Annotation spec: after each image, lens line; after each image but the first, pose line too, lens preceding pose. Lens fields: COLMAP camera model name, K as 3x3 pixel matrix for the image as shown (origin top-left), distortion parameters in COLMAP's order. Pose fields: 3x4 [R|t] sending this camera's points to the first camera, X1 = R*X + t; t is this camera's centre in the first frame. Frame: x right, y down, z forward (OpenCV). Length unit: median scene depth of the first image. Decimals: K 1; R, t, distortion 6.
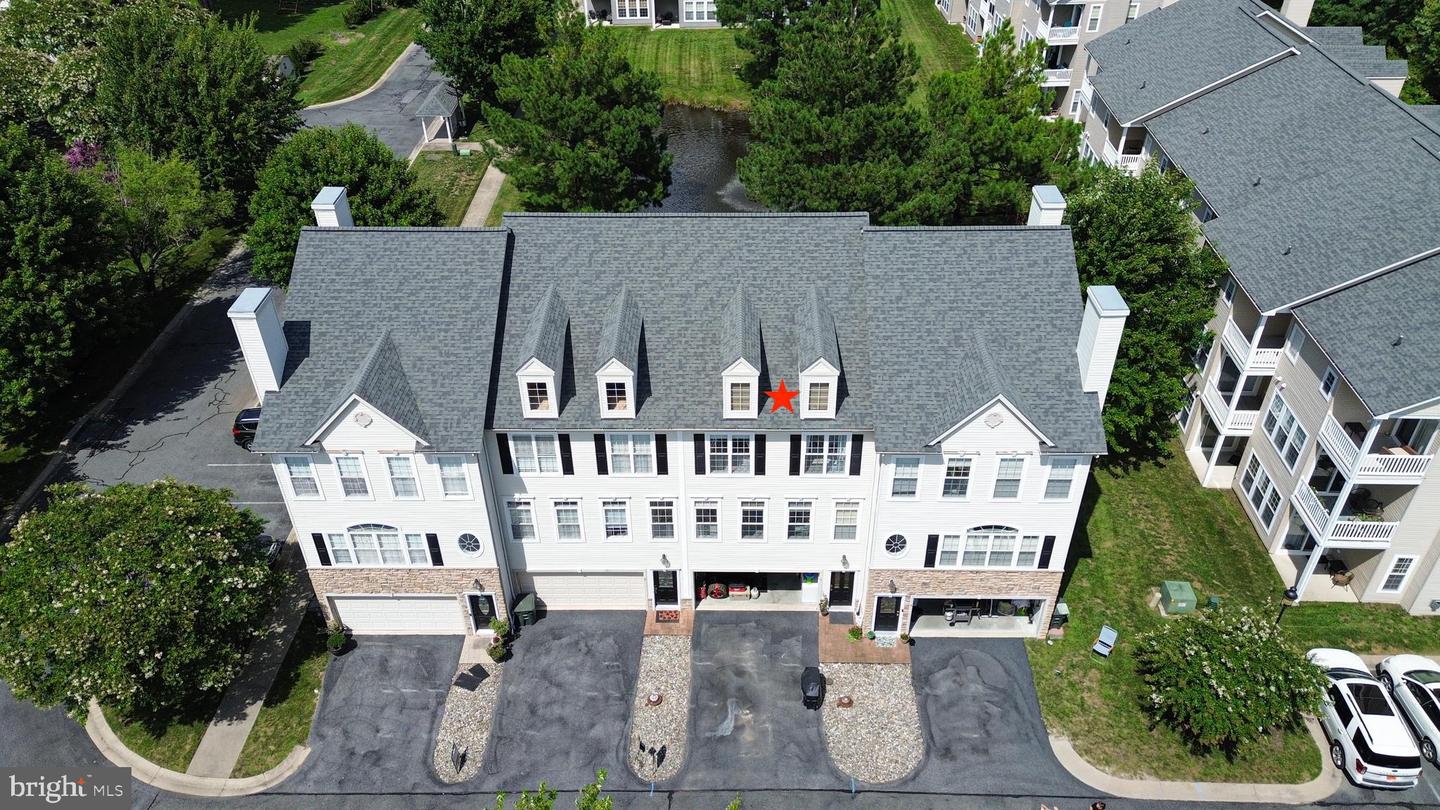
lens RADIAL K [[1025.9, 0, 720.0], [0, 1025.9, 405.0], [0, 0, 1]] dist [0.076102, -0.086068]
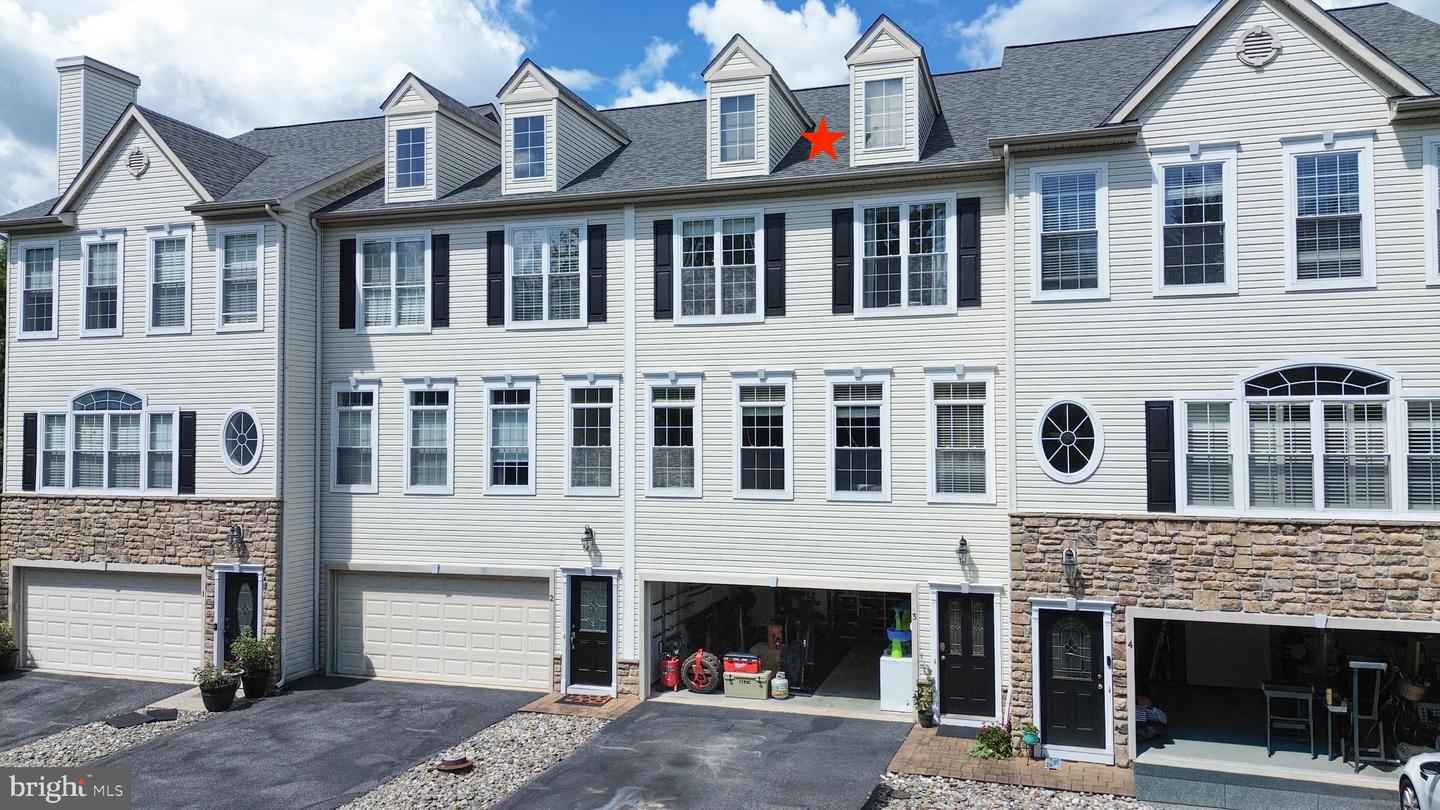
lens RADIAL K [[1025.9, 0, 720.0], [0, 1025.9, 405.0], [0, 0, 1]] dist [0.076102, -0.086068]
pose [[0.958195, -0.000282, -0.286117, 0.153151], [-0.175604, 0.788923, -0.588867, 0.394257], [0.225890, 0.614492, 0.755892, 0.626745]]
